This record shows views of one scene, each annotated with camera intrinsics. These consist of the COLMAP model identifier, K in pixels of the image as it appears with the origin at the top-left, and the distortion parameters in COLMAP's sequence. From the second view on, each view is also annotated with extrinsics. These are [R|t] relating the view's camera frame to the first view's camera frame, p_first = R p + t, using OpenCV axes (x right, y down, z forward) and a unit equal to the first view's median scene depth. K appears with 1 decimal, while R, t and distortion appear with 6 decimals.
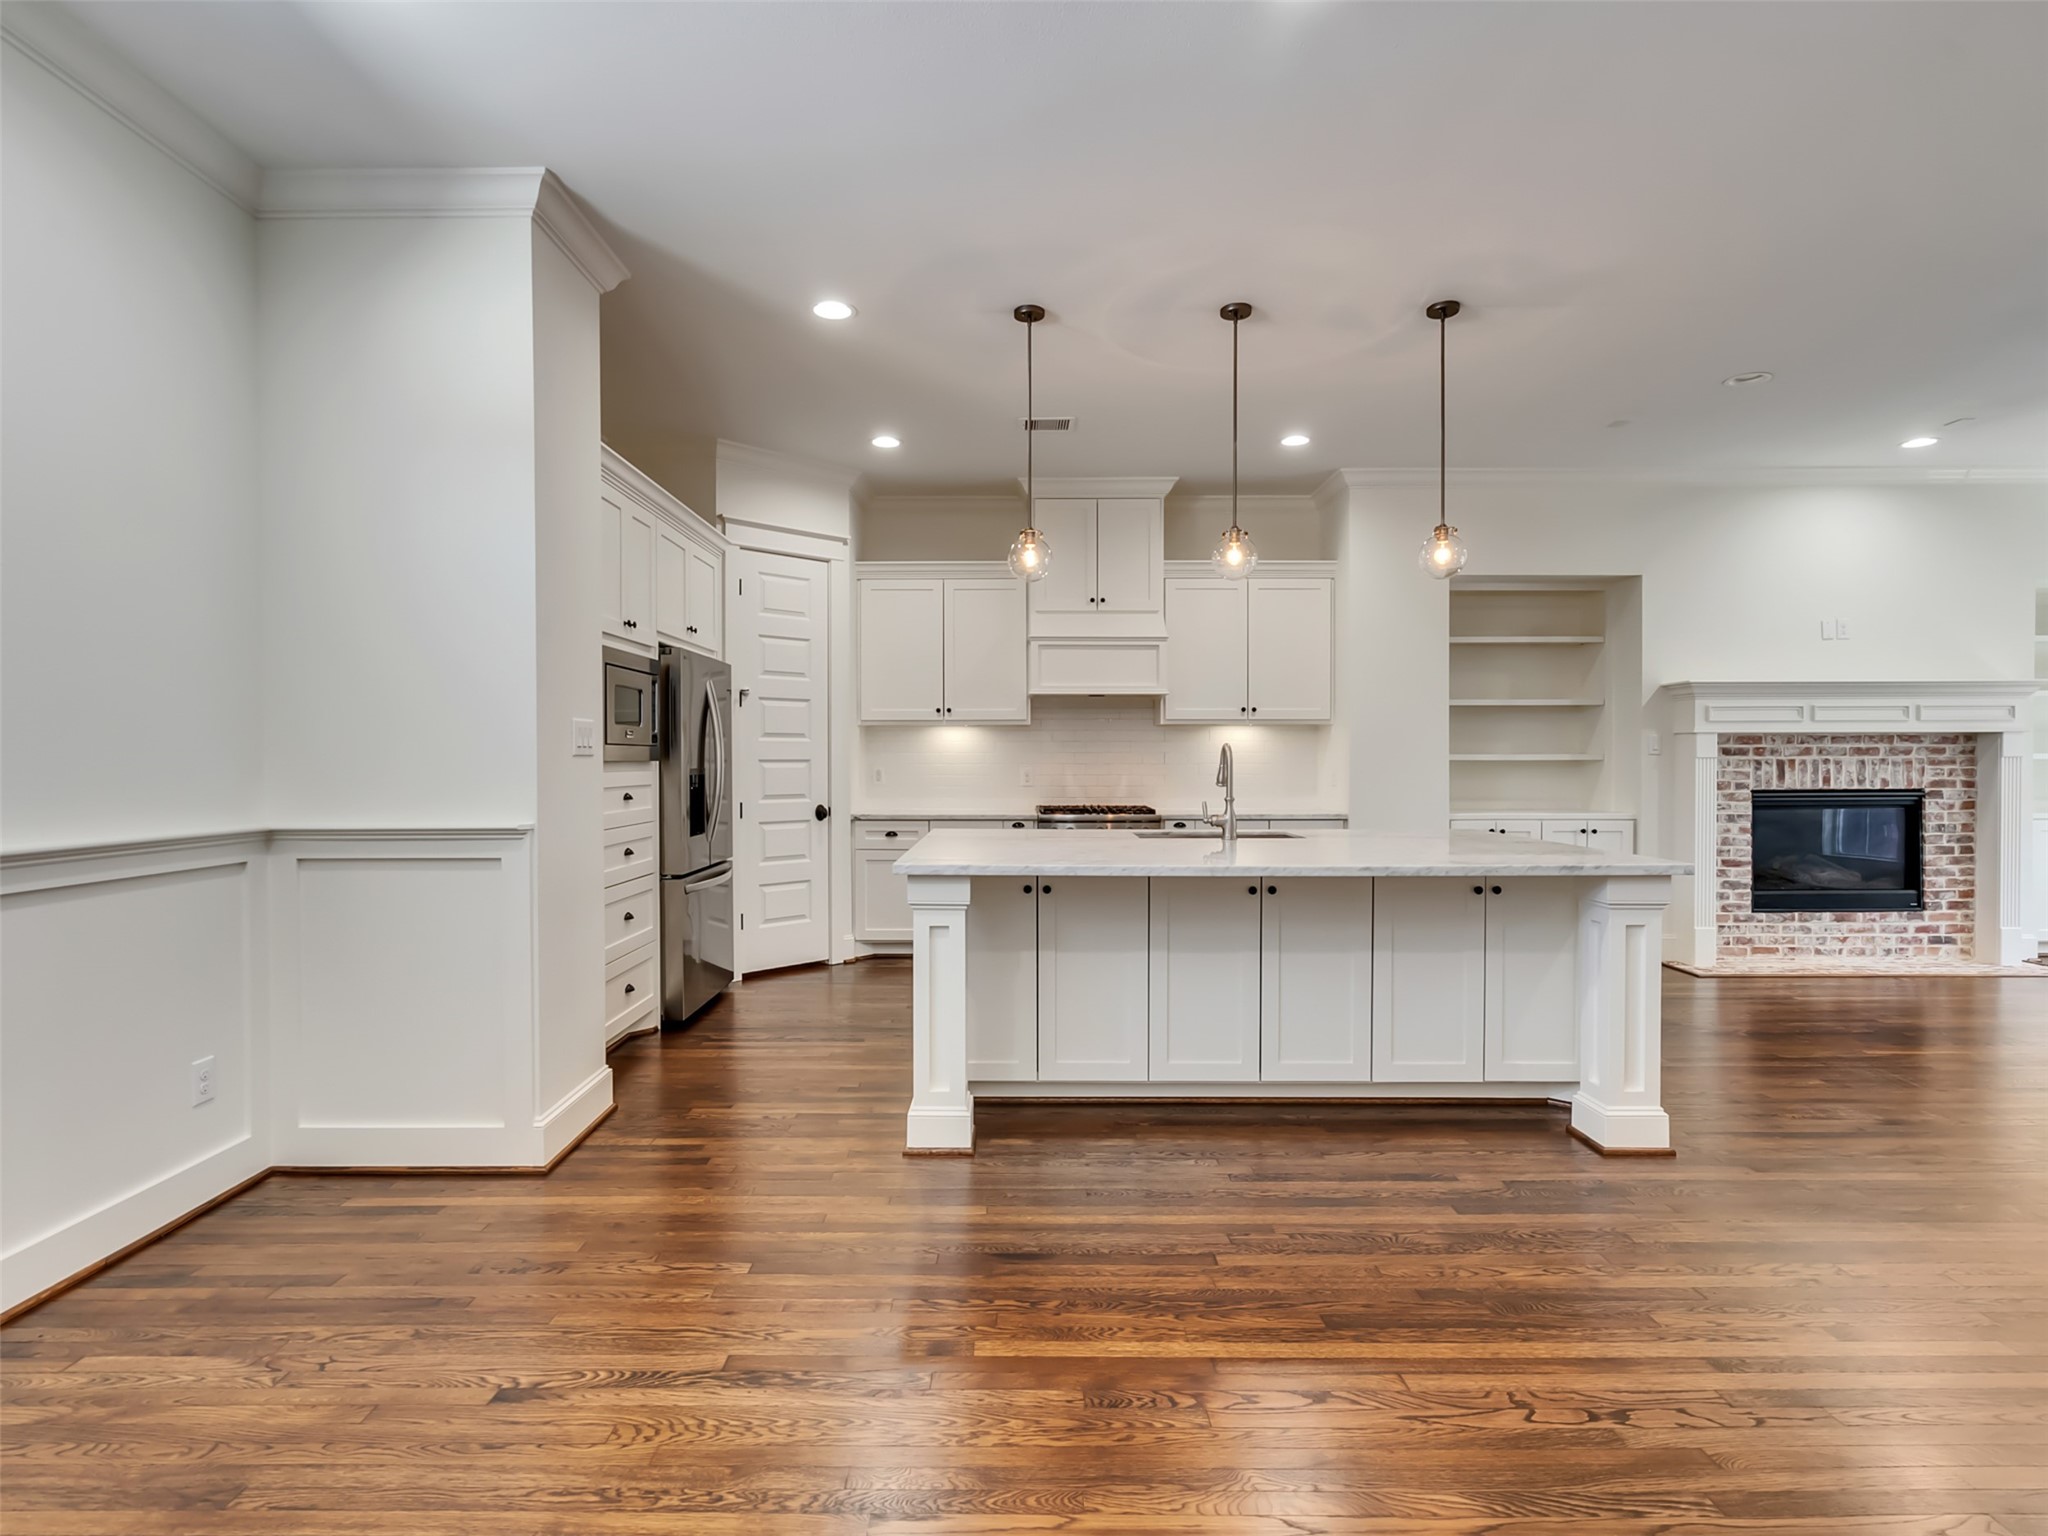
lens RADIAL K [[1043.0, 0, 1008.8], [0, 1043.0, 769.4], [0, 0, 1]] dist [0.000561, -0.000117]
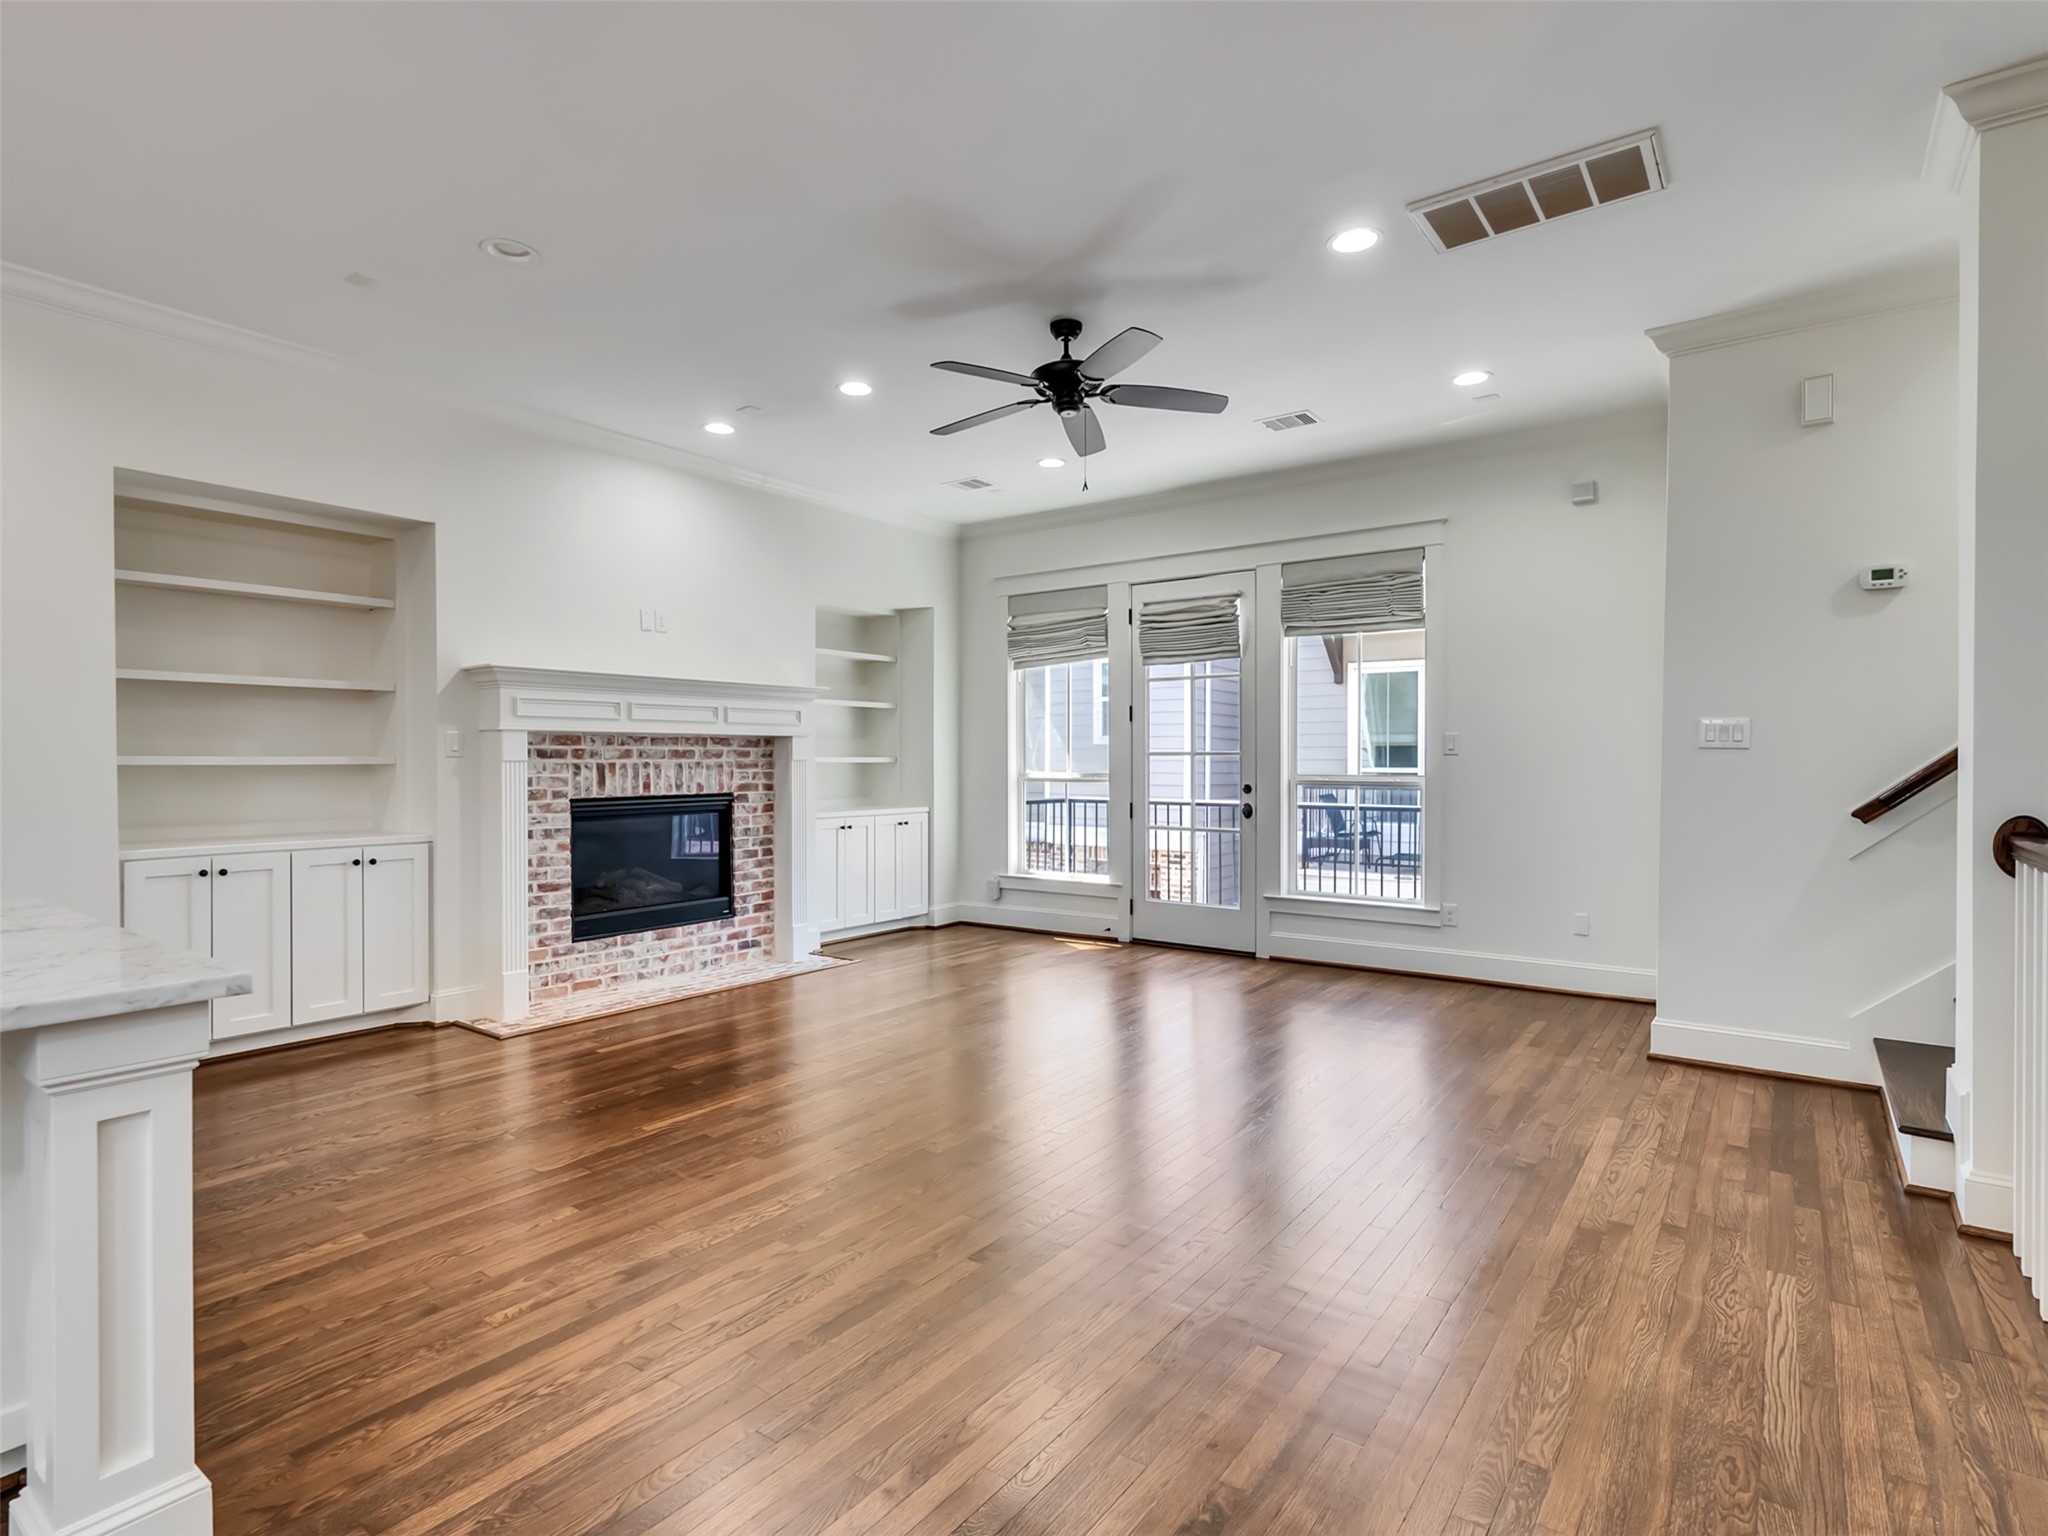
lens RADIAL K [[1043.0, 0, 1008.8], [0, 1043.0, 769.4], [0, 0, 1]] dist [0.000561, -0.000117]
pose [[0.593502, -0.006394, 0.804807, 0.241423], [0.008862, 0.999960, 0.001409, -0.002428], [-0.804784, 0.006296, 0.593535, 0.208975]]
